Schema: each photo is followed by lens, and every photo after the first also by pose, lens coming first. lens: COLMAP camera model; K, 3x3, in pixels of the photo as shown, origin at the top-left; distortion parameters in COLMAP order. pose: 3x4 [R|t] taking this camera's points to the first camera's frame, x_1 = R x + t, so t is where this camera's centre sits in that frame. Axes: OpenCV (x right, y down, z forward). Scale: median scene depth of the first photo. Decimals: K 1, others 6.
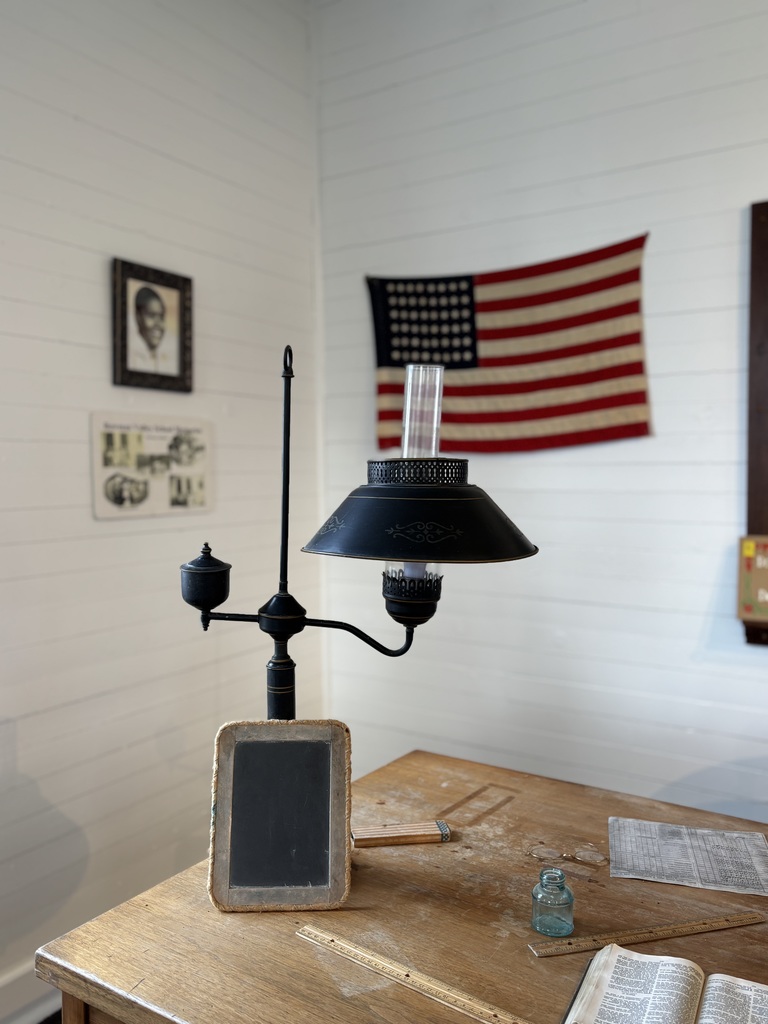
lens RADIAL K [[827.8, 0, 381.5], [0, 827.8, 507.8], [0, 0, 1]] dist [0.029011, -0.012621]
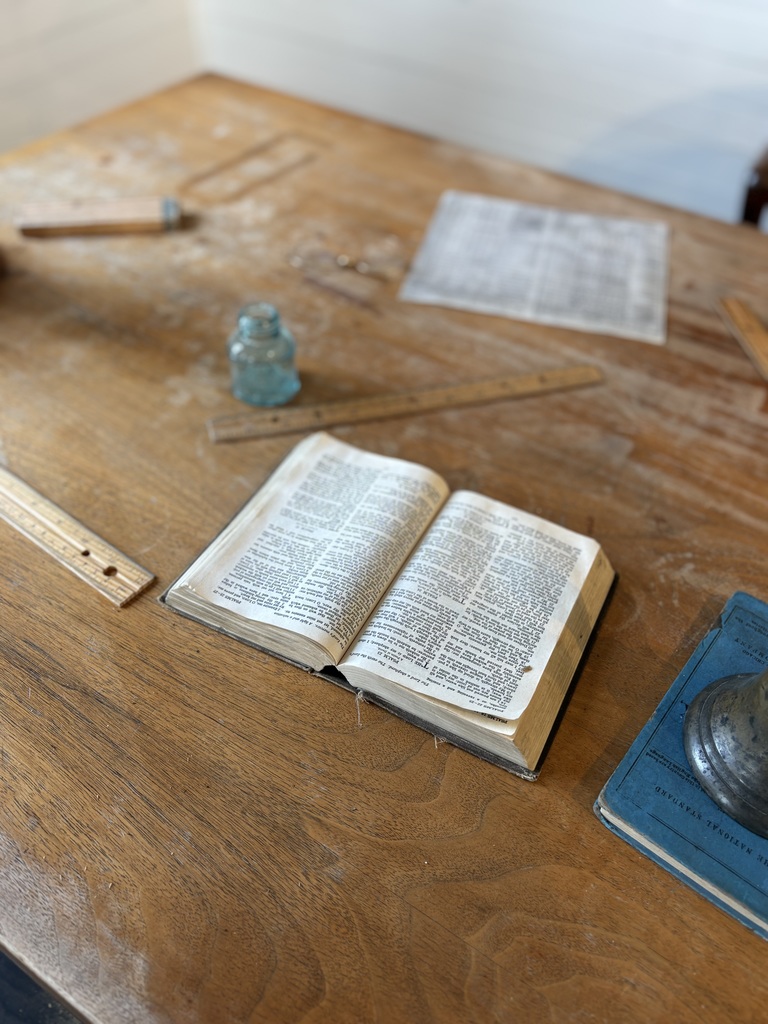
lens RADIAL K [[827.8, 0, 383.3], [0, 827.8, 514.0], [0, 0, 1]] dist [0.029011, -0.012621]
pose [[0.999712, 0.010539, 0.021567, 0.281793], [-0.022656, 0.711146, 0.702679, 0.127800], [-0.007932, -0.702965, 0.711180, 0.484619]]
